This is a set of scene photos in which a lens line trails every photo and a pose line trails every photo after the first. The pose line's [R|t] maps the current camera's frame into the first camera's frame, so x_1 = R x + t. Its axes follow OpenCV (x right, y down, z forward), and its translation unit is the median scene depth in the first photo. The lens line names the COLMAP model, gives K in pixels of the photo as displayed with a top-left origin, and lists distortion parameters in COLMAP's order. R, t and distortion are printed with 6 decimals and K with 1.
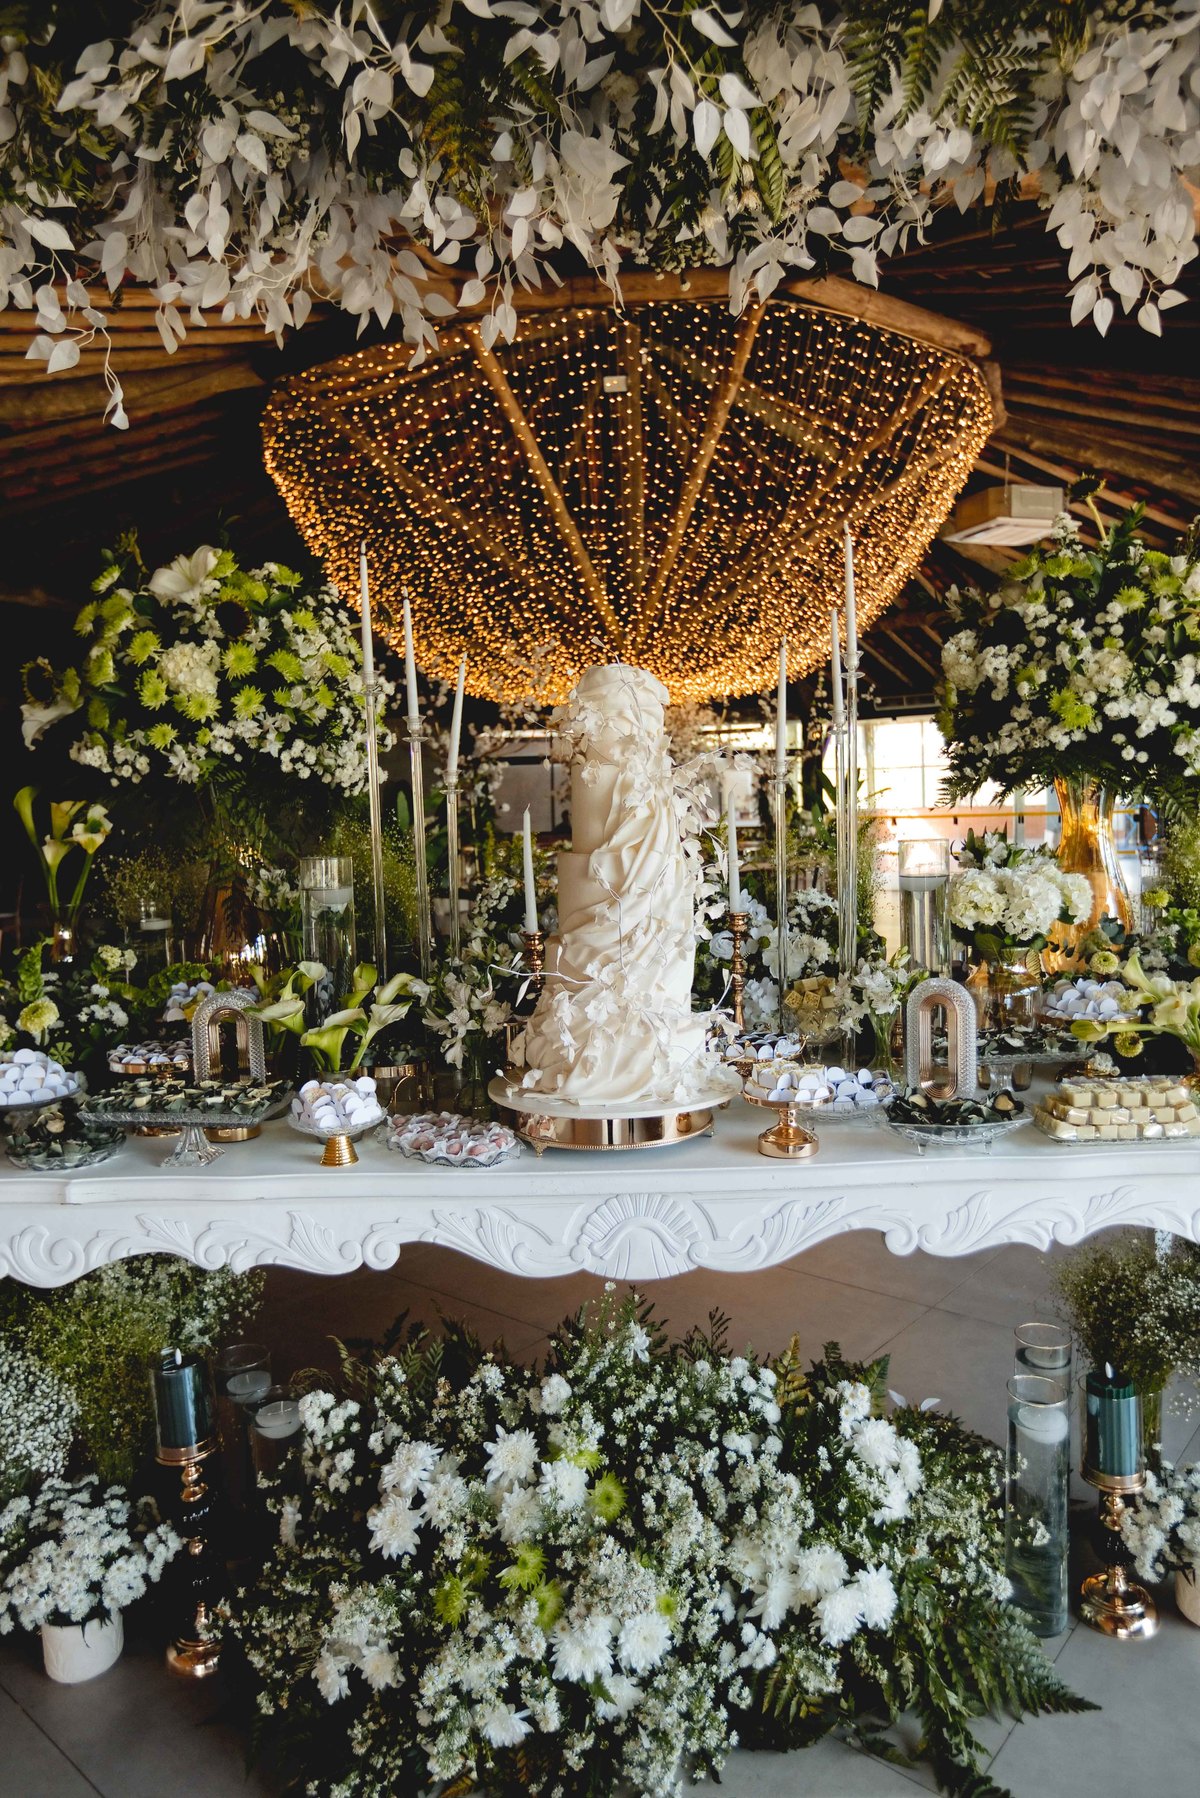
lens RADIAL K [[1178.0, 0, 612.5], [0, 1178.0, 884.4], [0, 0, 1]] dist [-0.011959, 0.002400]
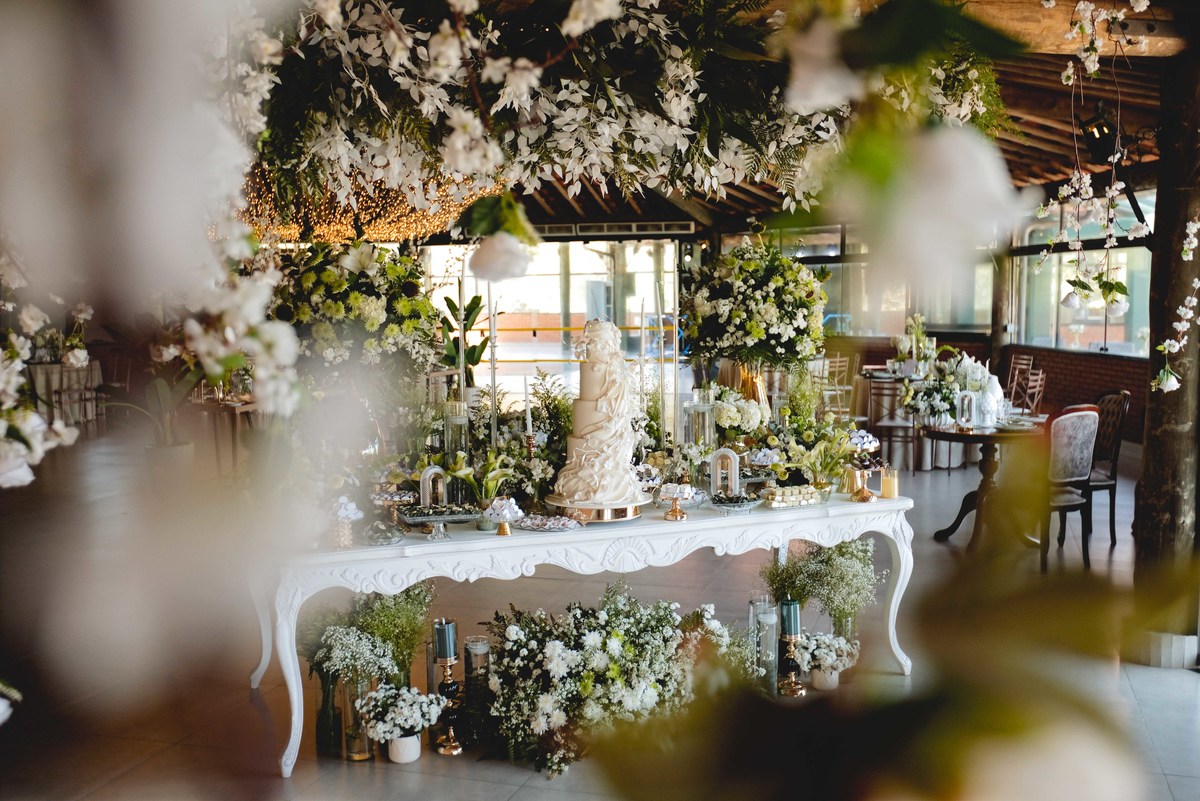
lens RADIAL K [[1150.6, 0, 604.0], [0, 1150.6, 401.1], [0, 0, 1]] dist [-0.002079, 0.000000]
pose [[0.927546, -0.018214, 0.373264, -0.876830], [0.012128, 0.999753, 0.018646, -0.069410], [-0.373512, -0.012769, 0.927538, -1.172734]]
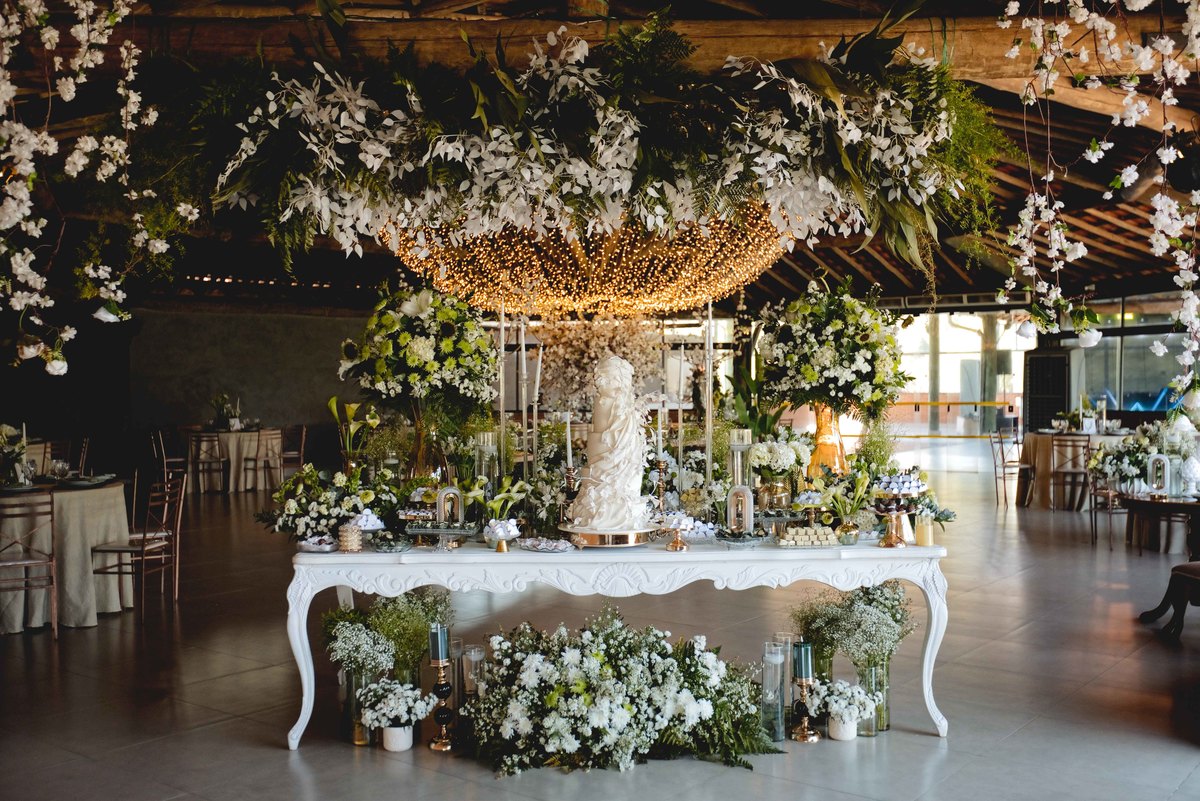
lens RADIAL K [[1150.6, 0, 605.0], [0, 1150.6, 400.6], [0, 0, 1]] dist [-0.002079, 0.000000]
pose [[0.999027, 0.020049, 0.039291, -0.110953], [-0.017993, 0.998485, -0.052007, 0.033227], [-0.040274, 0.051249, 0.997873, -1.473656]]
